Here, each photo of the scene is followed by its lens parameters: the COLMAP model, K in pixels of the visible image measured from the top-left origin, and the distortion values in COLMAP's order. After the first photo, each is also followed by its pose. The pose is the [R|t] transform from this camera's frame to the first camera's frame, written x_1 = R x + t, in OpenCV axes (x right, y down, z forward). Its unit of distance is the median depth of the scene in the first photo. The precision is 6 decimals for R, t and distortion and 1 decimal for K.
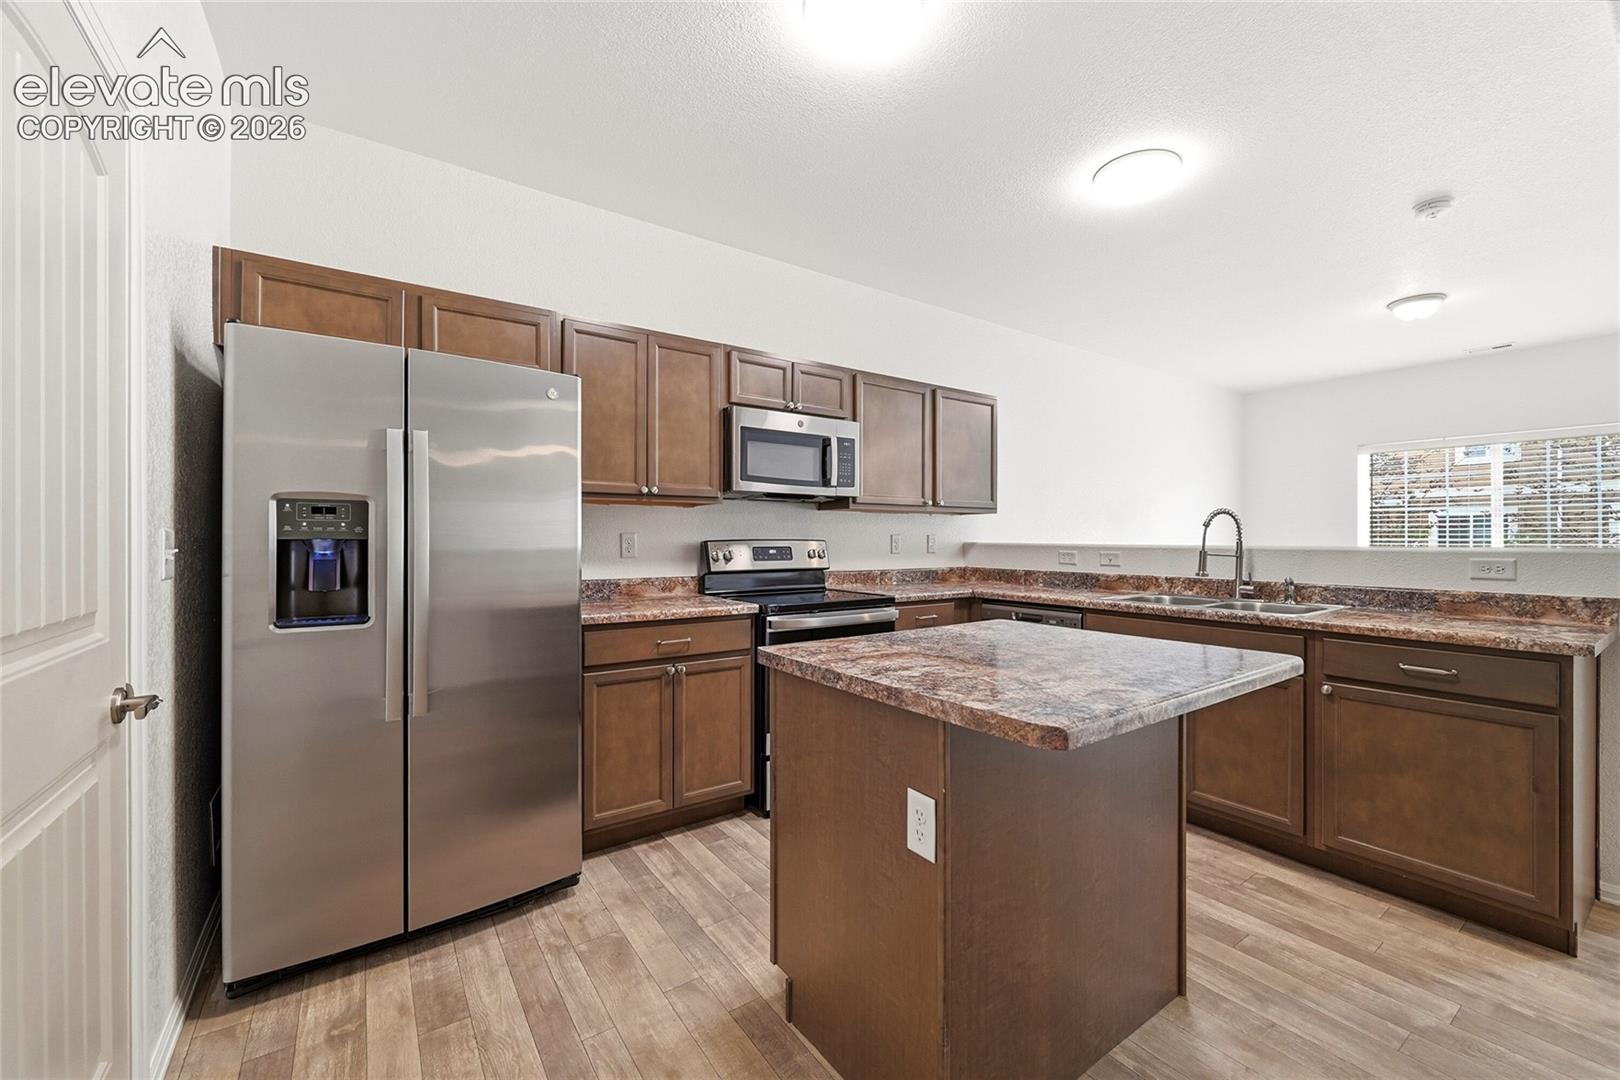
lens RADIAL K [[657.6, 0, 817.1], [0, 657.6, 537.4], [0, 0, 1]] dist [-0.001487, 0.000053]
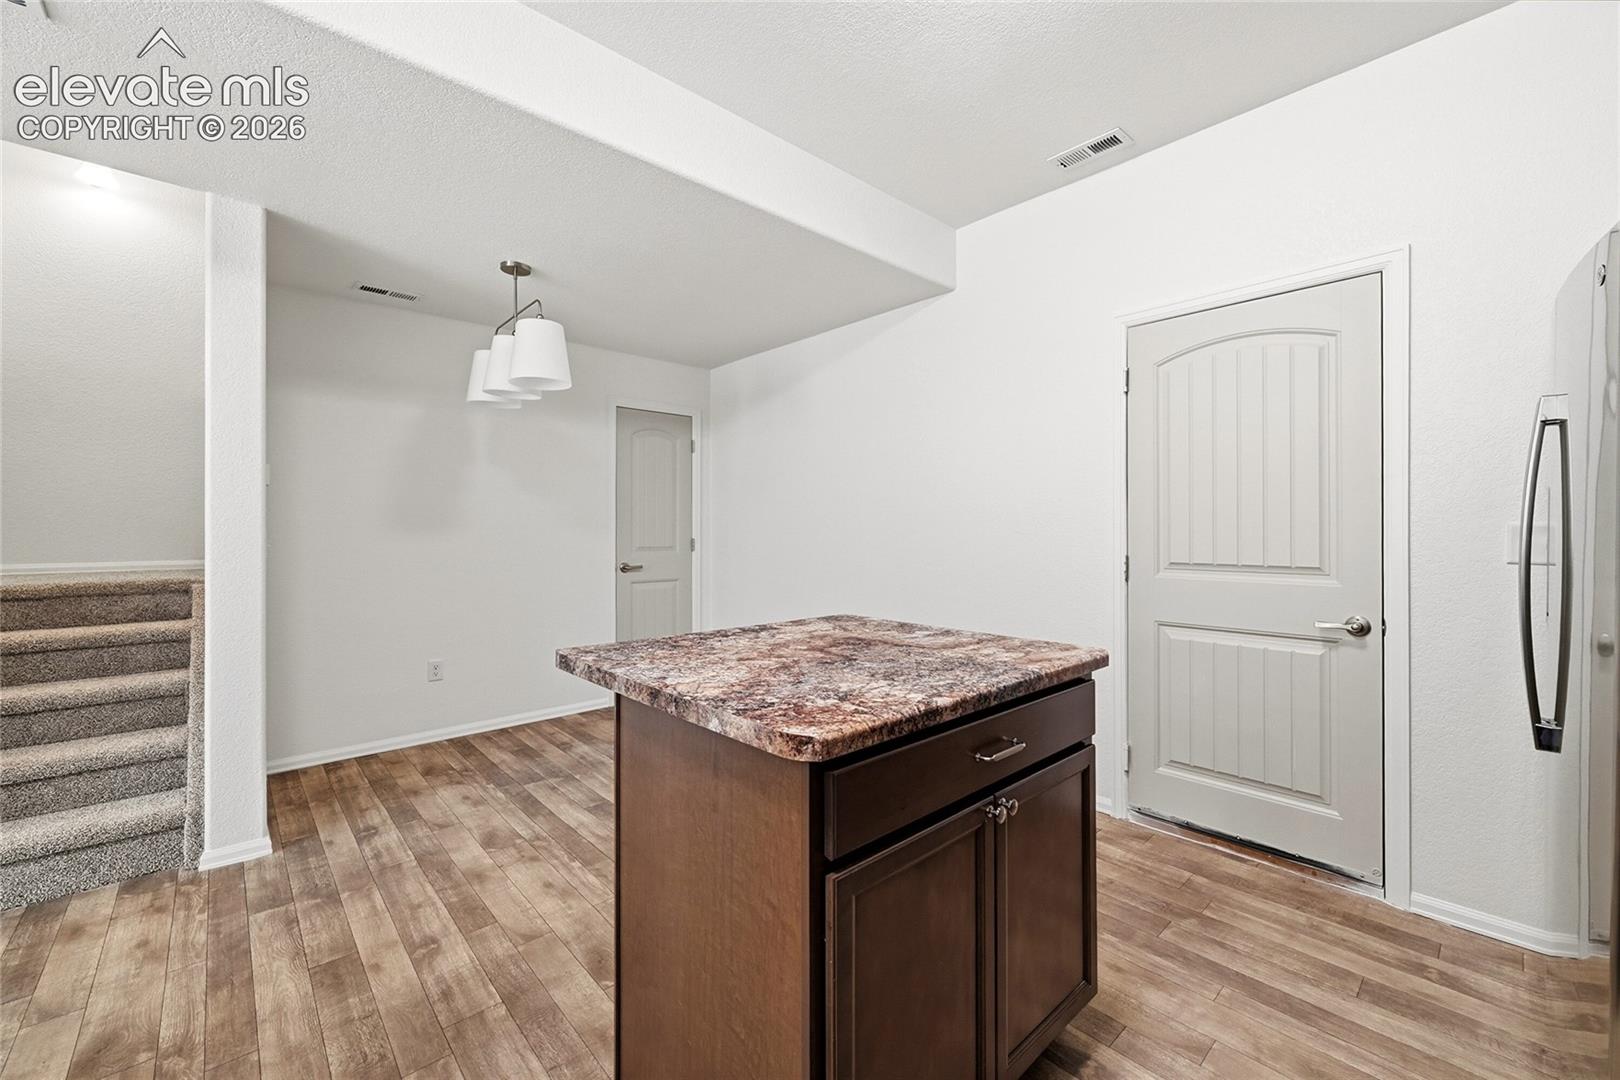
lens RADIAL K [[659.1, 0, 820.8], [0, 659.1, 533.1], [0, 0, 1]] dist [-0.000903, 0.000081]
pose [[-0.990898, 0.001978, -0.134597, 0.252076], [0.001494, 0.999992, 0.003695, 0.000869], [0.134603, 0.003460, -0.990894, 1.100088]]
